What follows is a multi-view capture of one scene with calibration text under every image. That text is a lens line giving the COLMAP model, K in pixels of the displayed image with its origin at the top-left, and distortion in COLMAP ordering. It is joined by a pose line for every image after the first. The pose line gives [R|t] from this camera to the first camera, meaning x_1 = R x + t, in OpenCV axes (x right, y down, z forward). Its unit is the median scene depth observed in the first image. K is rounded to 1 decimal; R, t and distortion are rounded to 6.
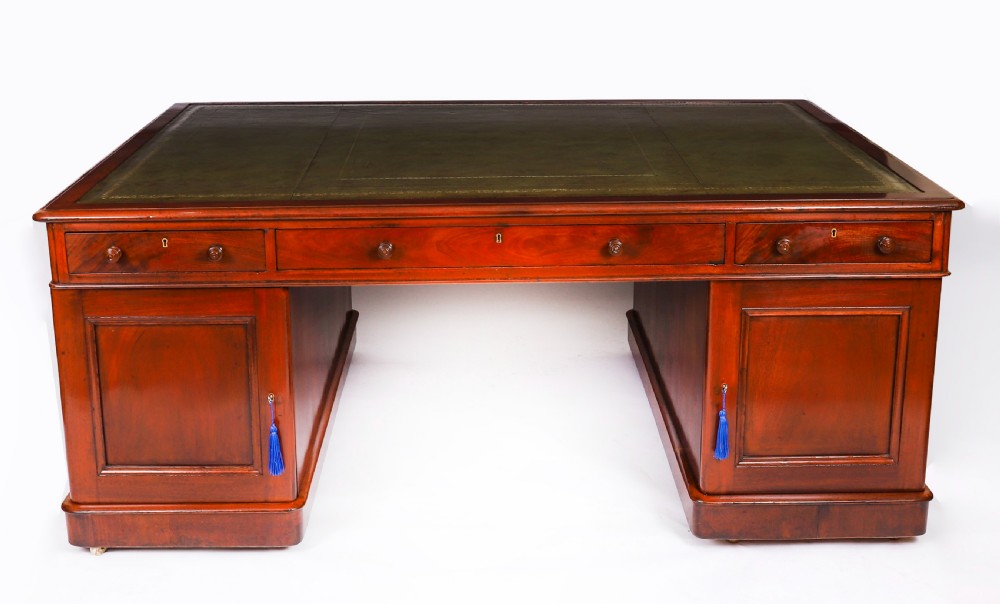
lens RADIAL K [[1305.4, 0, 500.2], [0, 1305.4, 218.4], [0, 0, 1]] dist [-0.015597, -0.051891]
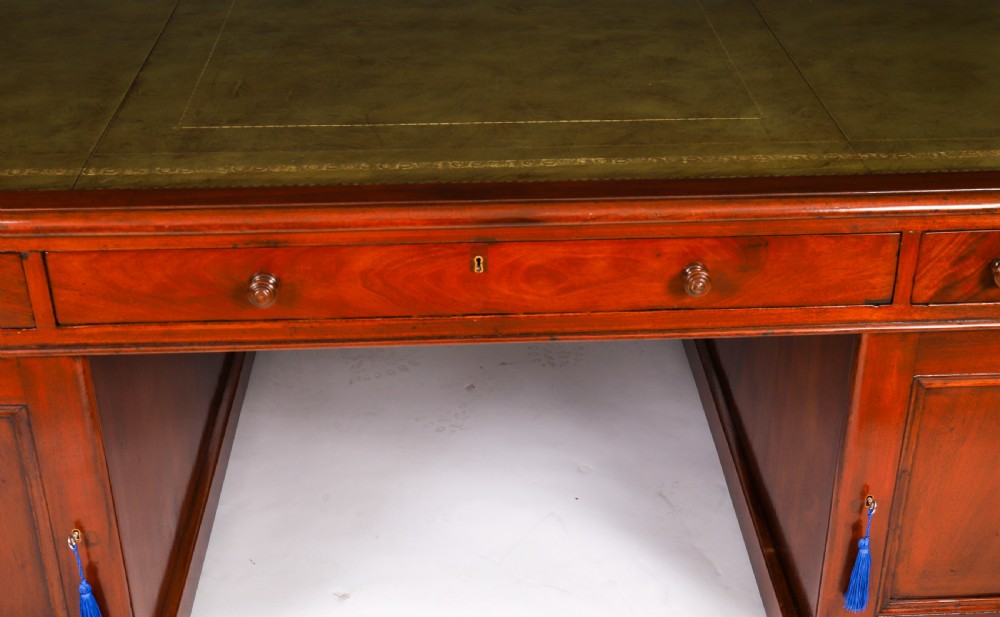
lens RADIAL K [[1358.3, 0, 561.0], [0, 1358.3, 388.6], [0, 0, 1]] dist [0.049216, 0.017732]
pose [[0.998396, -0.013458, 0.054997, 0.001240], [-0.002620, 0.959315, 0.282327, -0.092301], [-0.056559, -0.282018, 0.957740, 0.452543]]
